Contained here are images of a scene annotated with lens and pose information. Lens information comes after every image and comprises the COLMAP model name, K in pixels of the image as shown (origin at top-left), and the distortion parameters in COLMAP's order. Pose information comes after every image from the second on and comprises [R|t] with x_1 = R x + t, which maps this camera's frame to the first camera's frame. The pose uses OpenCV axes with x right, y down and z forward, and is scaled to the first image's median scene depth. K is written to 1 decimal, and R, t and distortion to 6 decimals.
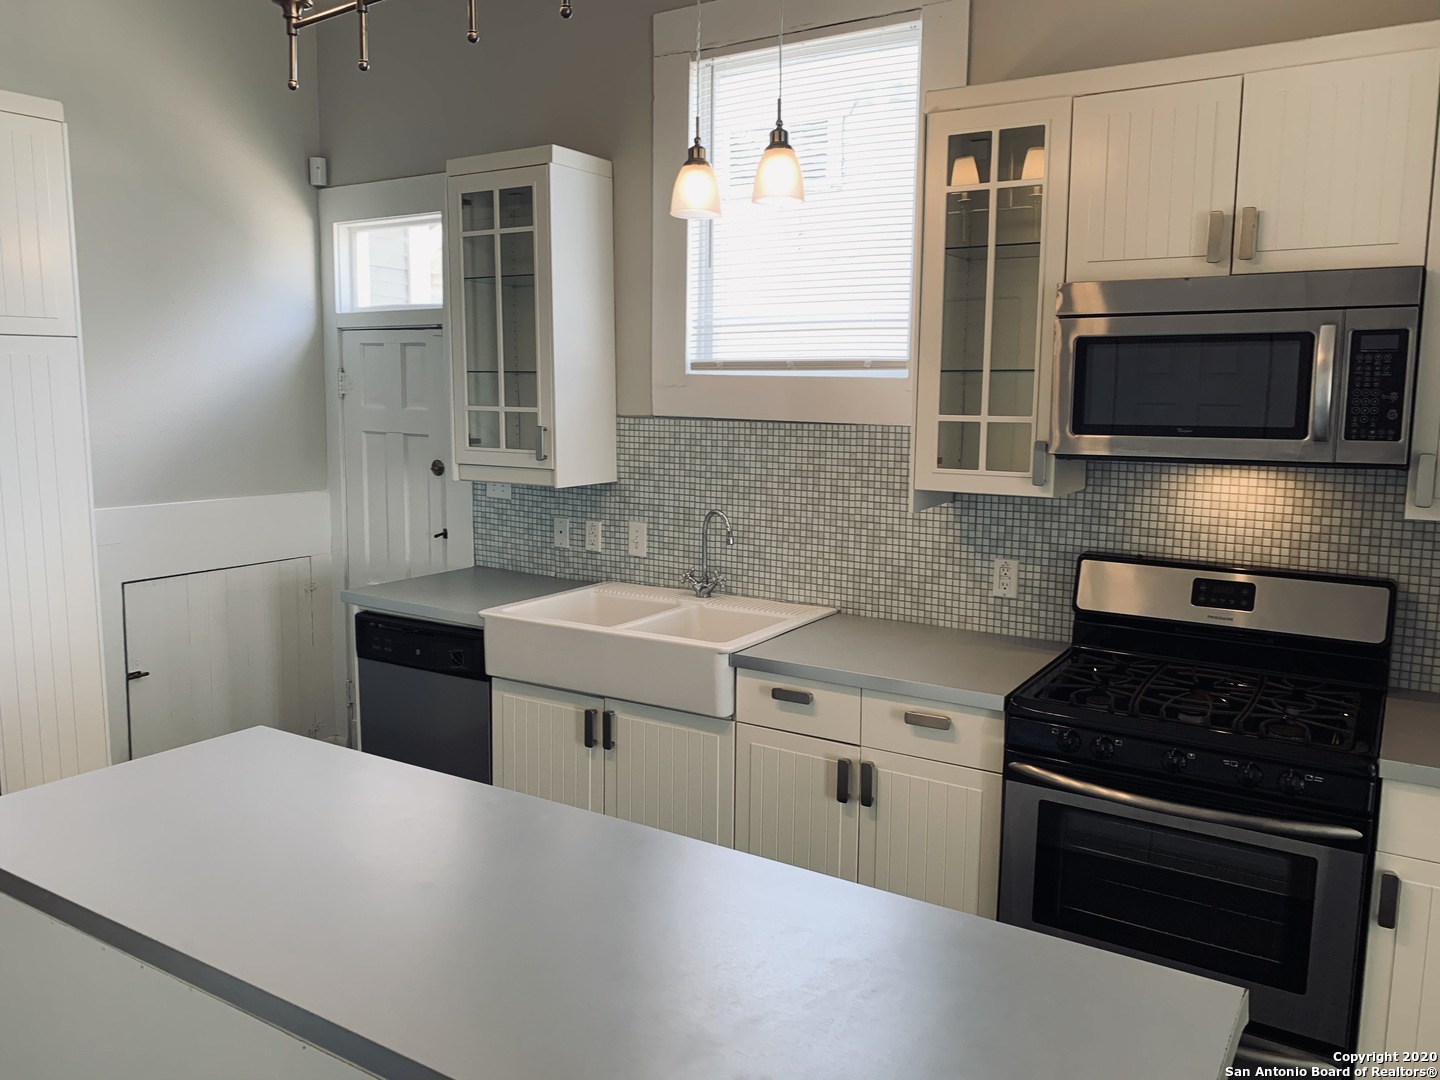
lens RADIAL K [[1100.5, 0, 700.0], [0, 1100.5, 528.1], [0, 0, 1]] dist [0.042979, -0.052399]
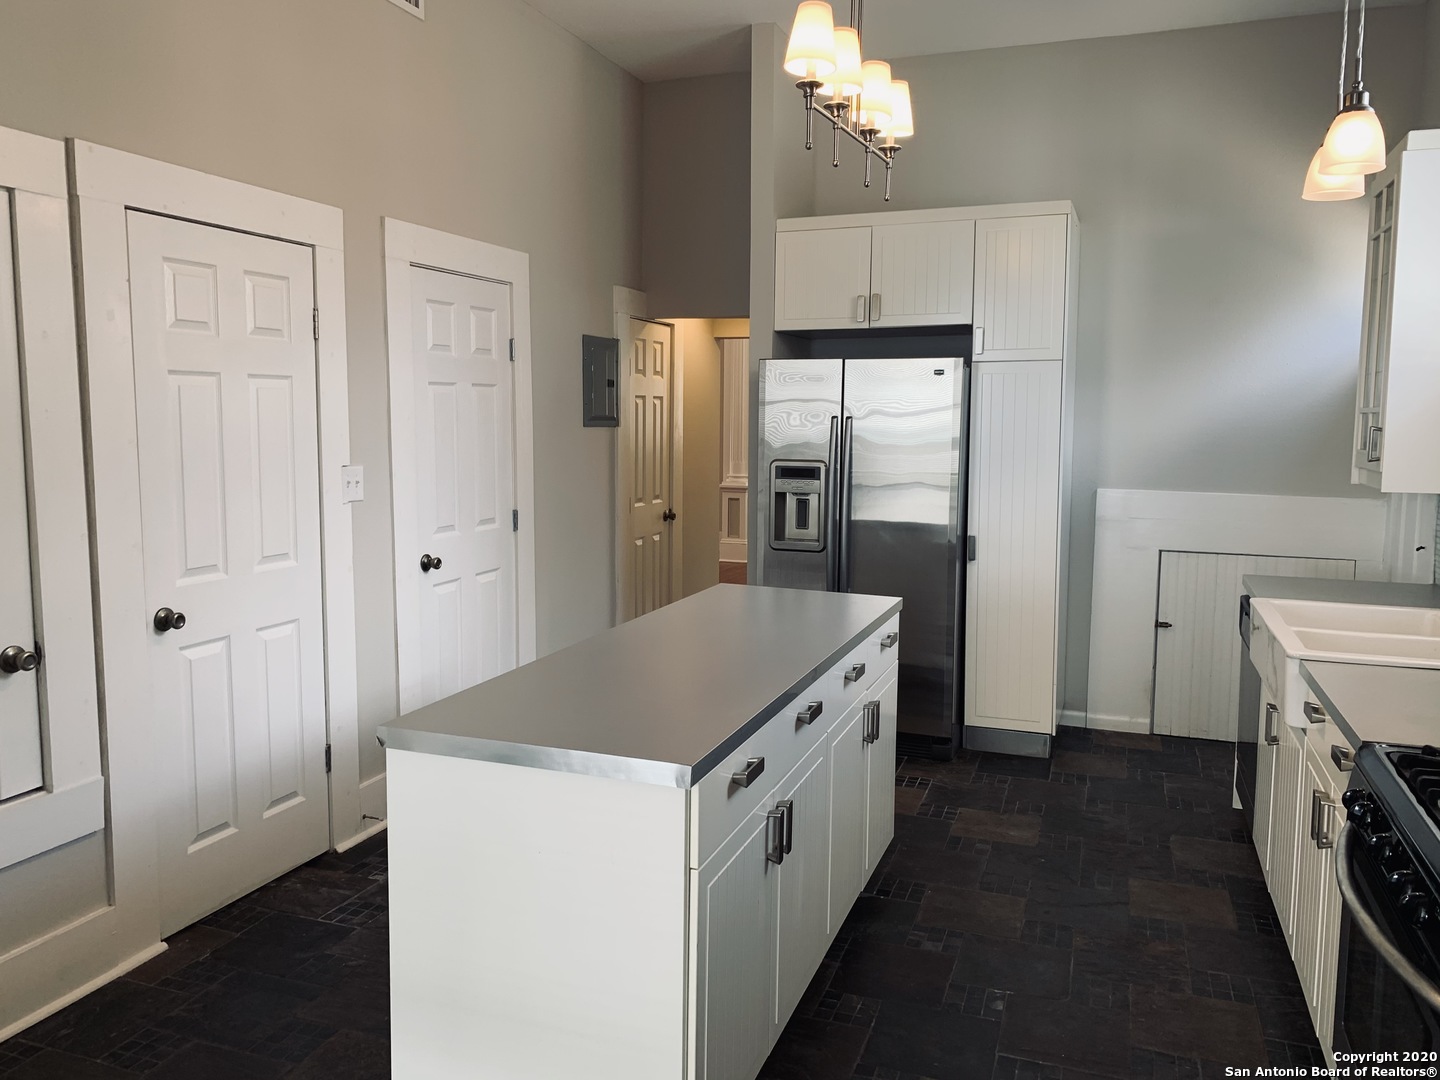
lens RADIAL K [[1100.5, 0, 722.8], [0, 1100.5, 530.9], [0, 0, 1]] dist [0.042979, -0.052399]
pose [[0.202069, 0.095570, -0.974697, 0.646256], [-0.132566, 0.988737, 0.069464, 0.005406], [0.970358, 0.115175, 0.212463, 0.235410]]
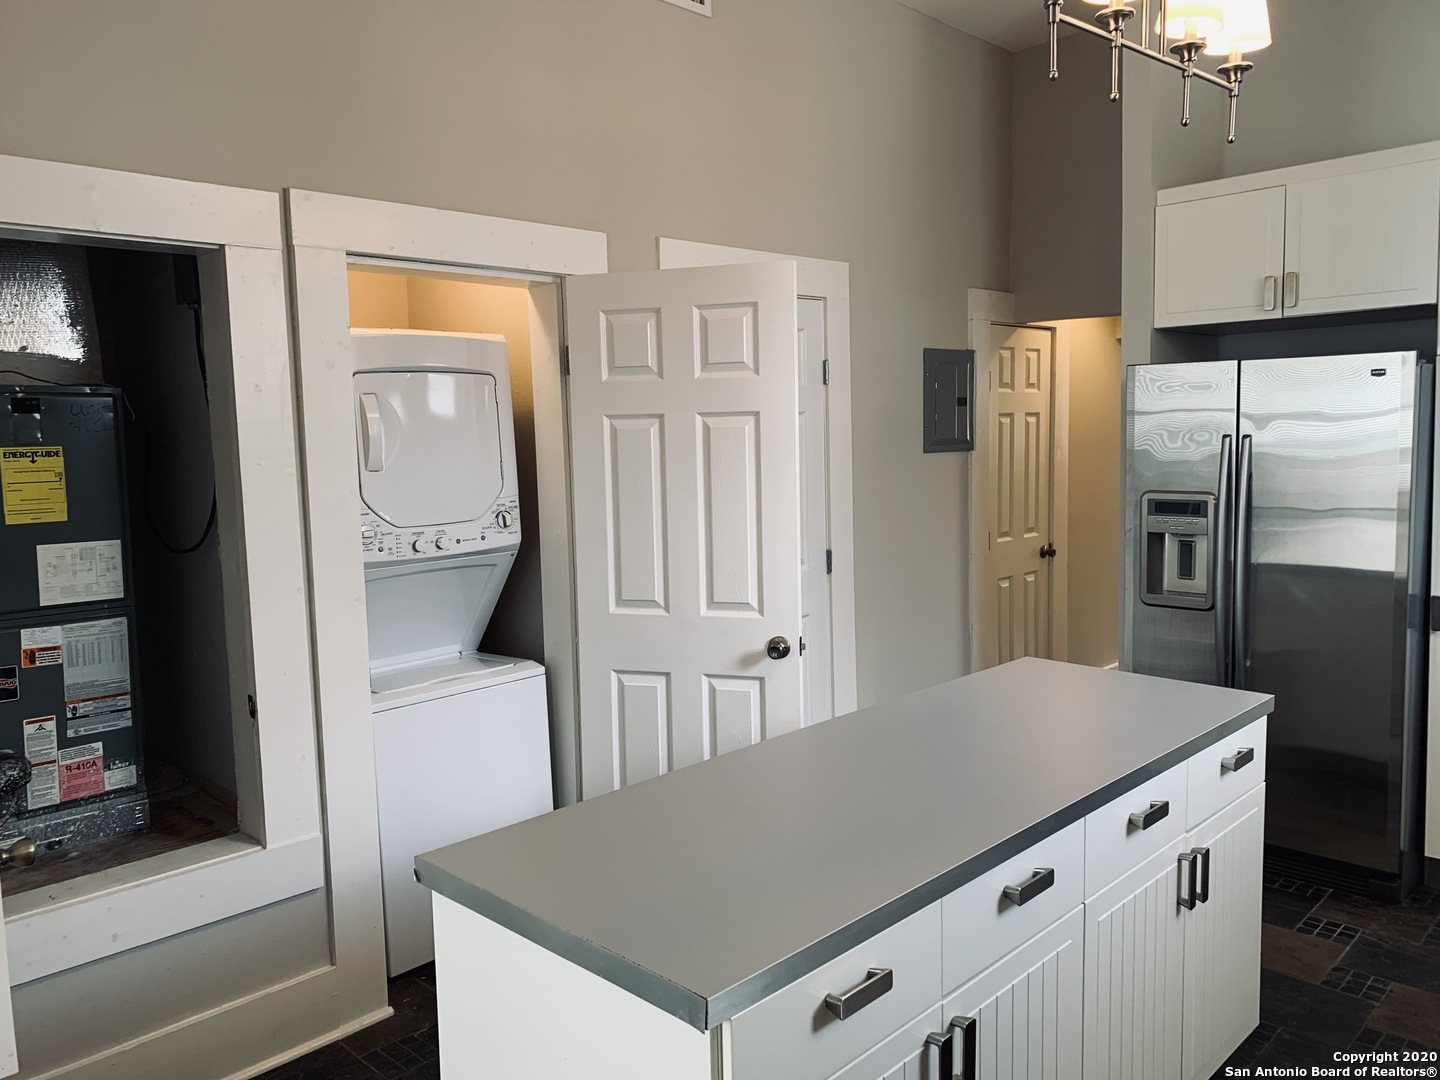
lens RADIAL K [[1100.5, 0, 729.9], [0, 1100.5, 531.3], [0, 0, 1]] dist [0.042979, -0.052399]
pose [[-0.215286, 0.086812, -0.972685, 0.487943], [-0.106022, 0.988075, 0.111652, -0.031651], [0.970779, 0.127163, -0.203515, 0.392144]]
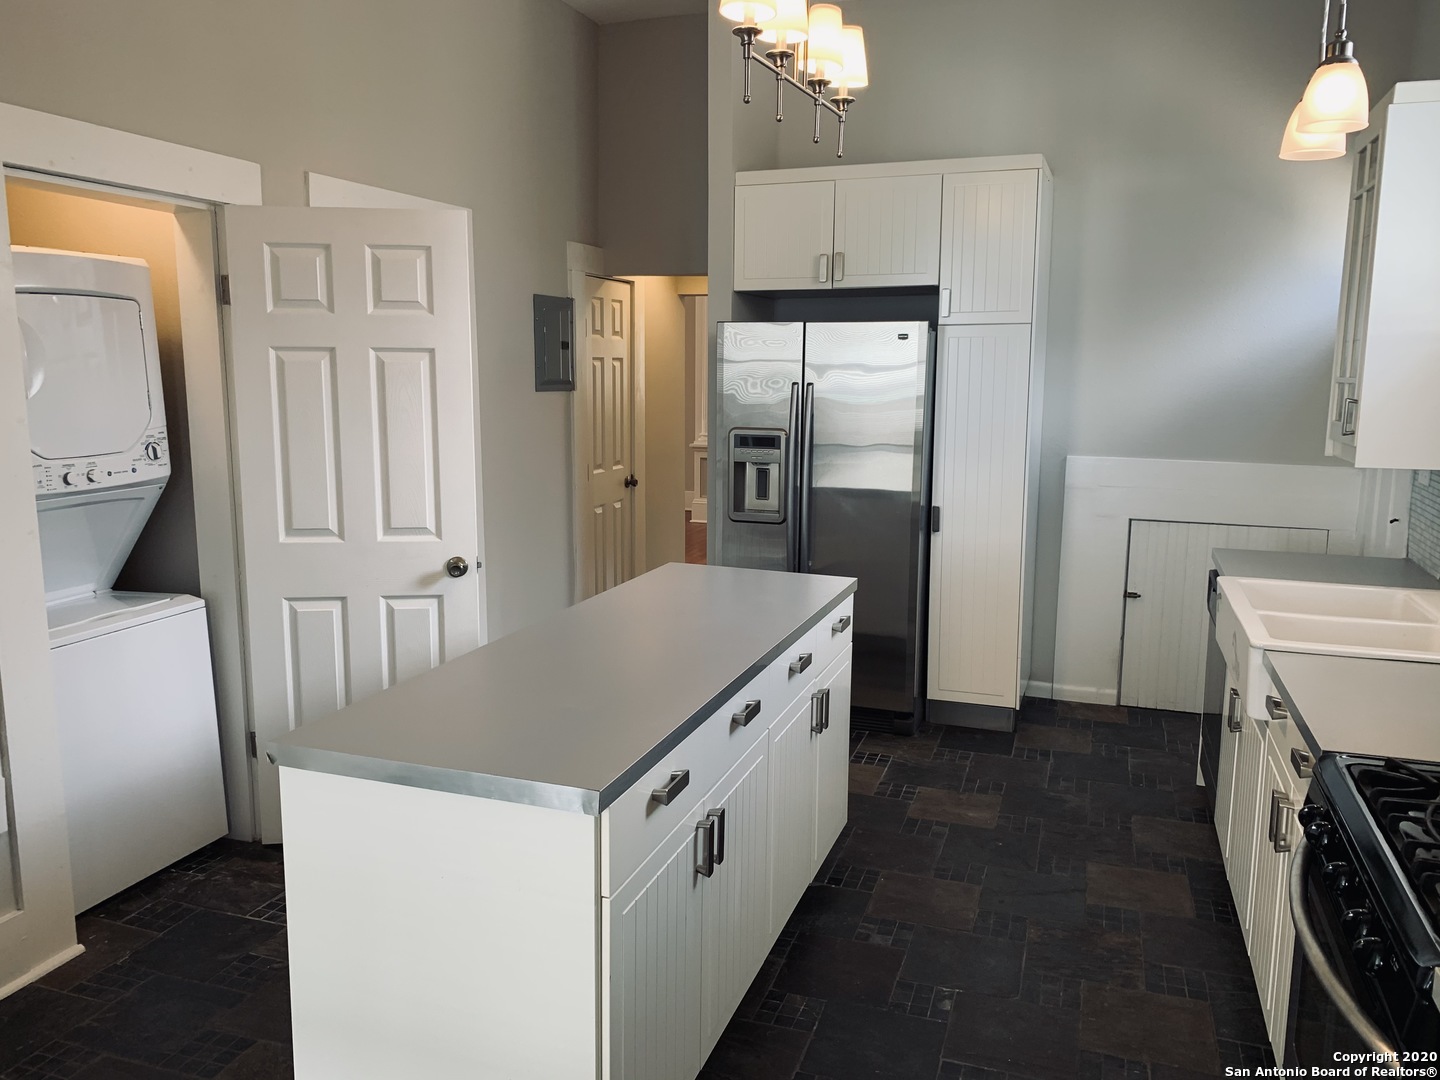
lens RADIAL K [[1100.5, 0, 723.2], [0, 1100.5, 544.5], [0, 0, 1]] dist [0.042979, -0.052399]
pose [[0.216916, 0.150084, -0.964584, 0.608580], [-0.131545, 0.983592, 0.123459, -0.016837], [0.967287, 0.100105, 0.233100, 0.270771]]
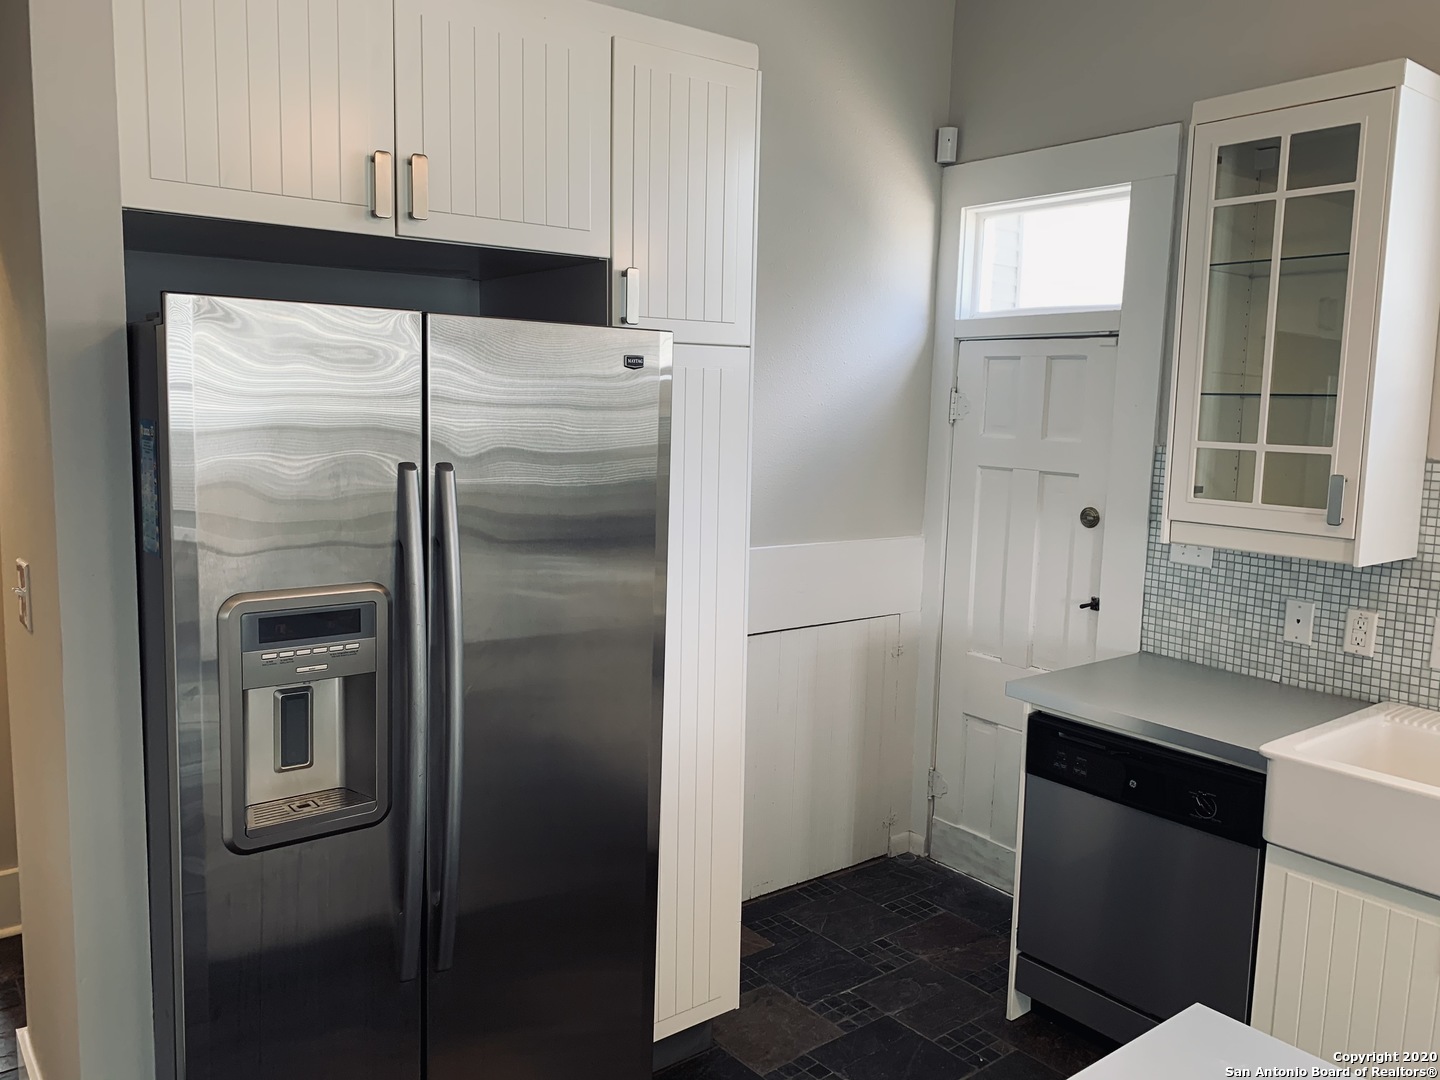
lens RADIAL K [[1100.5, 0, 696.5], [0, 1100.5, 530.4], [0, 0, 1]] dist [0.042979, -0.052399]
pose [[0.941329, 0.056124, -0.332792, -0.266831], [-0.060379, 0.998173, -0.002448, -0.030649], [0.332046, 0.022398, 0.942997, 0.205129]]
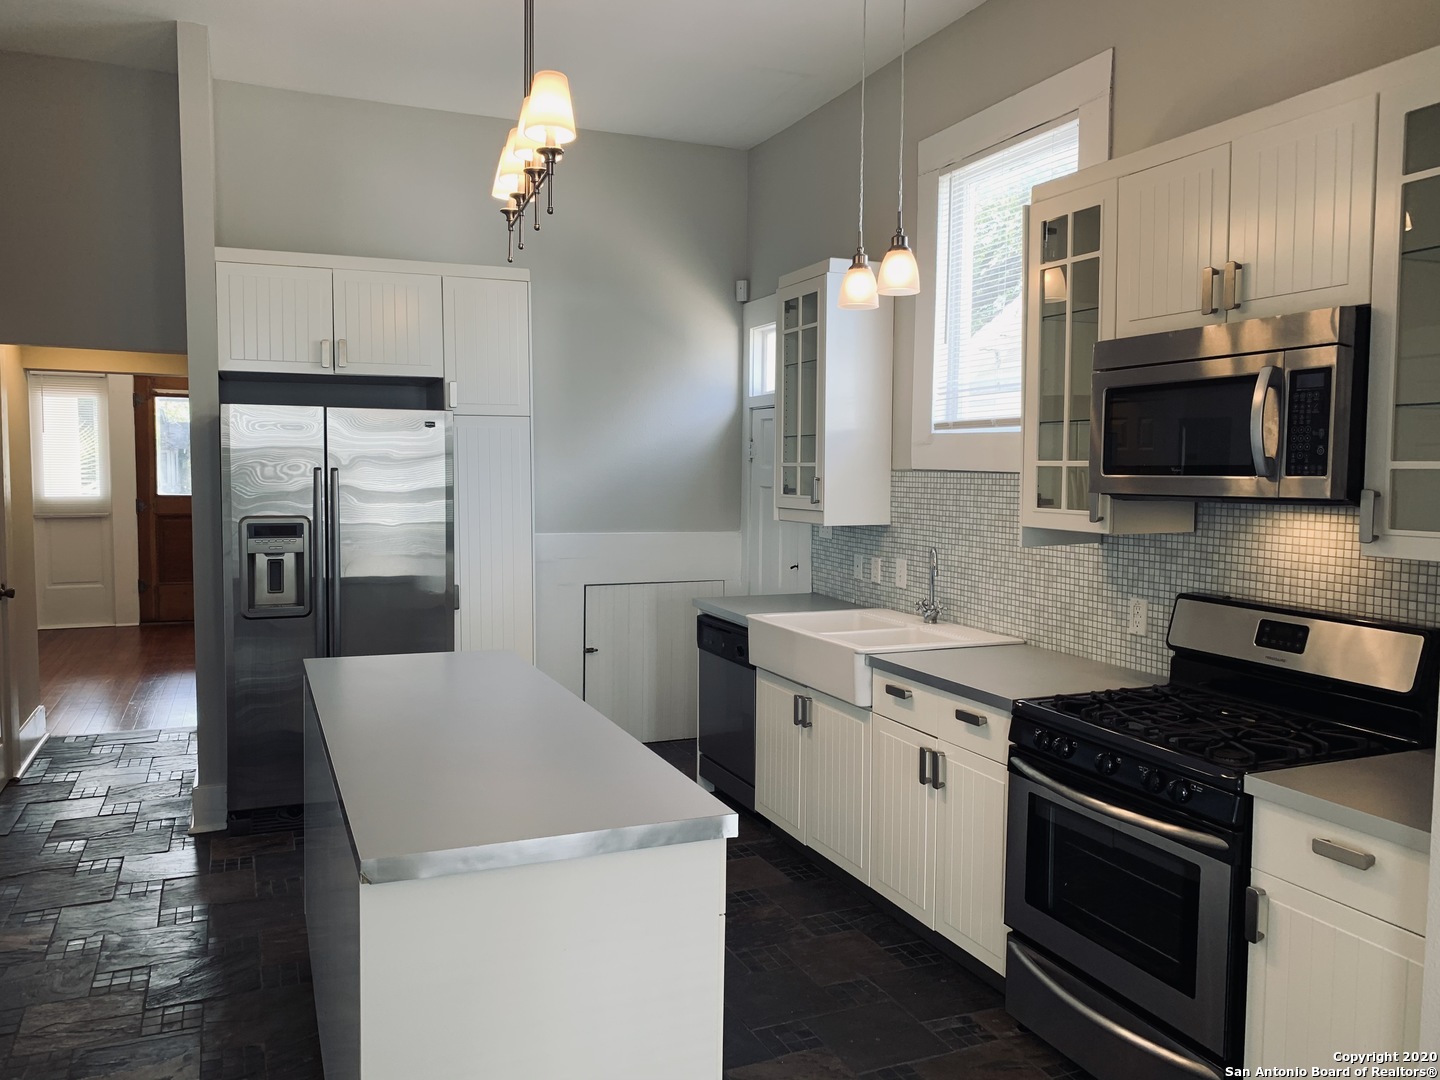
lens RADIAL K [[1100.5, 0, 703.1], [0, 1100.5, 545.1], [0, 0, 1]] dist [0.042979, -0.052399]
pose [[0.812840, 0.040102, -0.581106, 0.458186], [-0.075526, 0.996462, -0.036878, 0.039692], [0.577571, 0.073865, 0.812992, -0.093676]]
